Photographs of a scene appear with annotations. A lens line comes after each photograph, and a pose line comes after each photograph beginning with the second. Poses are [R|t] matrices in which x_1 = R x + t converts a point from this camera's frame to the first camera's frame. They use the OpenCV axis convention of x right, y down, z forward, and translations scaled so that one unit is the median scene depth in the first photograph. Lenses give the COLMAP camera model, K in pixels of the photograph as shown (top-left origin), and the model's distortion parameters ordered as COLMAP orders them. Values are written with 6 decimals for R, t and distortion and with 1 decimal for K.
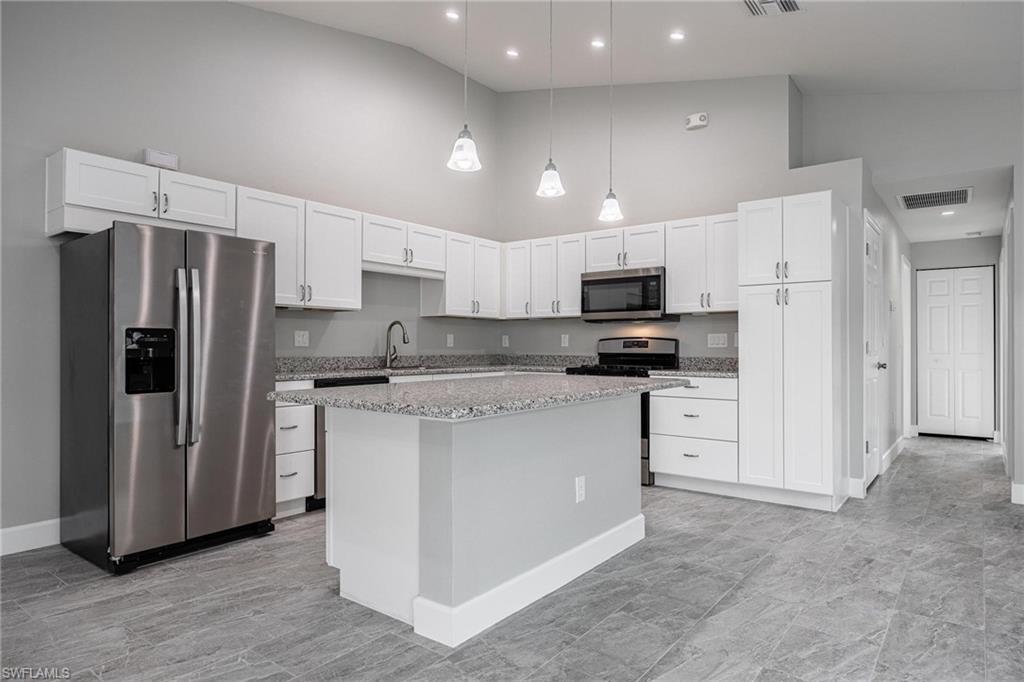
lens RADIAL K [[605.4, 0, 516.2], [0, 605.4, 341.4], [0, 0, 1]] dist [-0.003736, -0.000909]
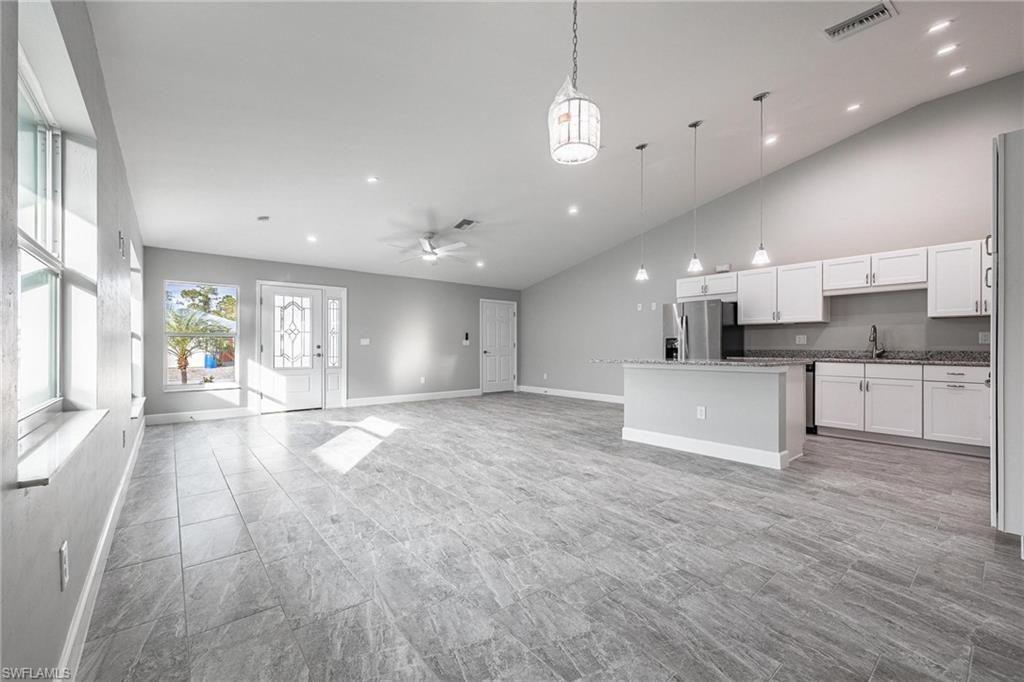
lens RADIAL K [[415.8, 0, 511.7], [0, 415.8, 346.2], [0, 0, 1]] dist [-0.004718, 0.002305]
pose [[-0.219195, -0.004753, -0.975670, 0.940382], [0.006460, 0.999959, -0.006323, 0.015645], [0.975660, -0.007688, -0.219155, 0.404772]]
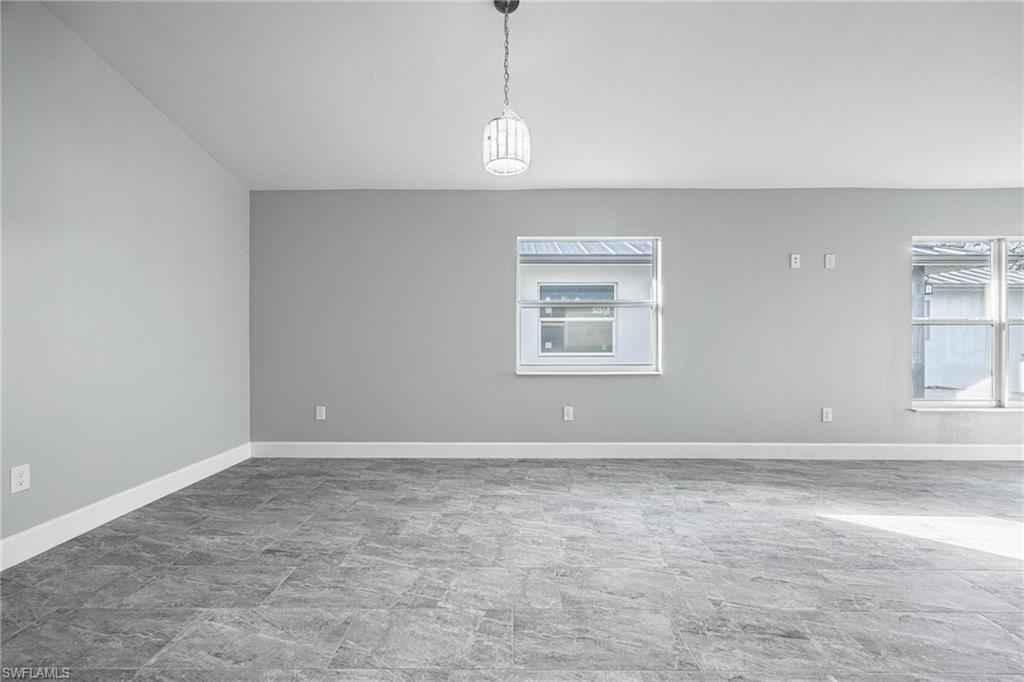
lens RADIAL K [[415.8, 0, 503.8], [0, 415.8, 344.3], [0, 0, 1]] dist [-0.004718, 0.002305]
pose [[-0.598625, -0.014767, 0.800893, 0.227842], [-0.007445, 0.999889, 0.012871, 0.009739], [-0.800995, 0.001743, -0.598669, 0.627544]]
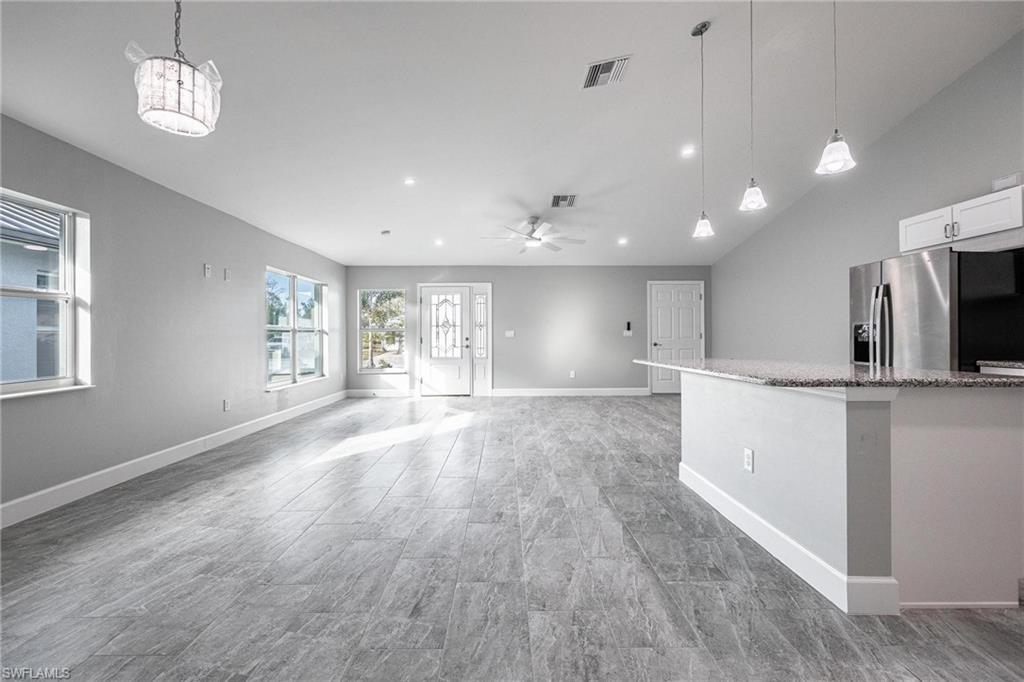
lens RADIAL K [[427.1, 0, 509.8], [0, 427.1, 330.9], [0, 0, 1]] dist [0.007390, 0.000214]
pose [[-0.786045, -0.006729, -0.618133, 0.563659], [0.007357, 0.999768, -0.020239, 0.008343], [0.618125, -0.020457, -0.785813, 0.800750]]
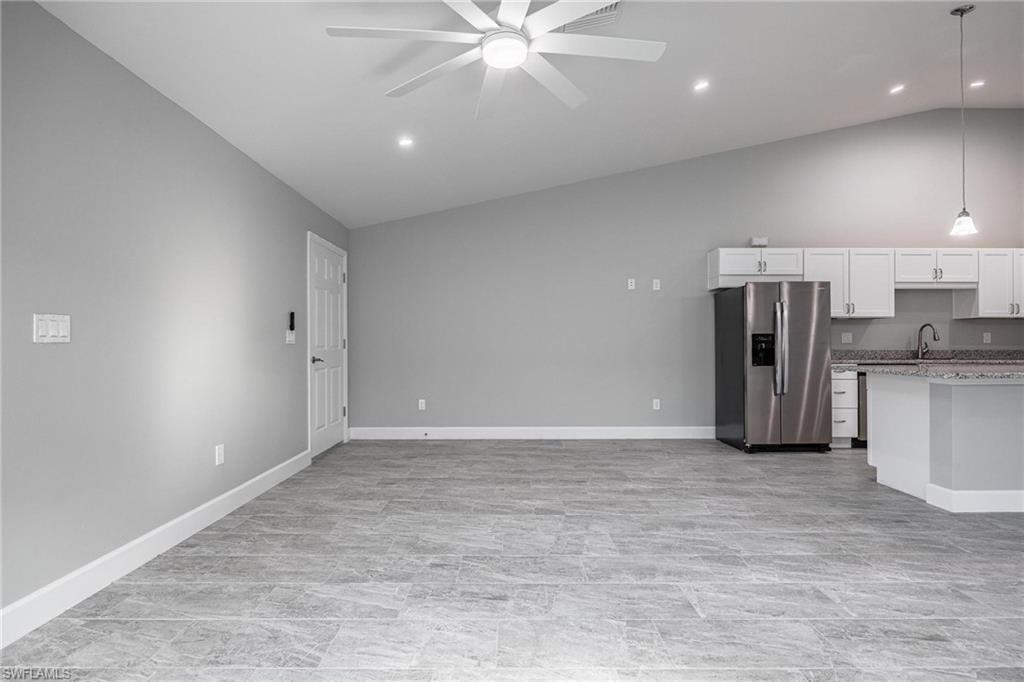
lens RADIAL K [[500.6, 0, 509.1], [0, 500.6, 341.3], [0, 0, 1]] dist [-0.004030, -0.002094]
pose [[0.604078, -0.008367, -0.796882, 0.121027], [0.008223, 0.999957, -0.004265, 0.002301], [0.796883, -0.003977, 0.604120, -0.395992]]
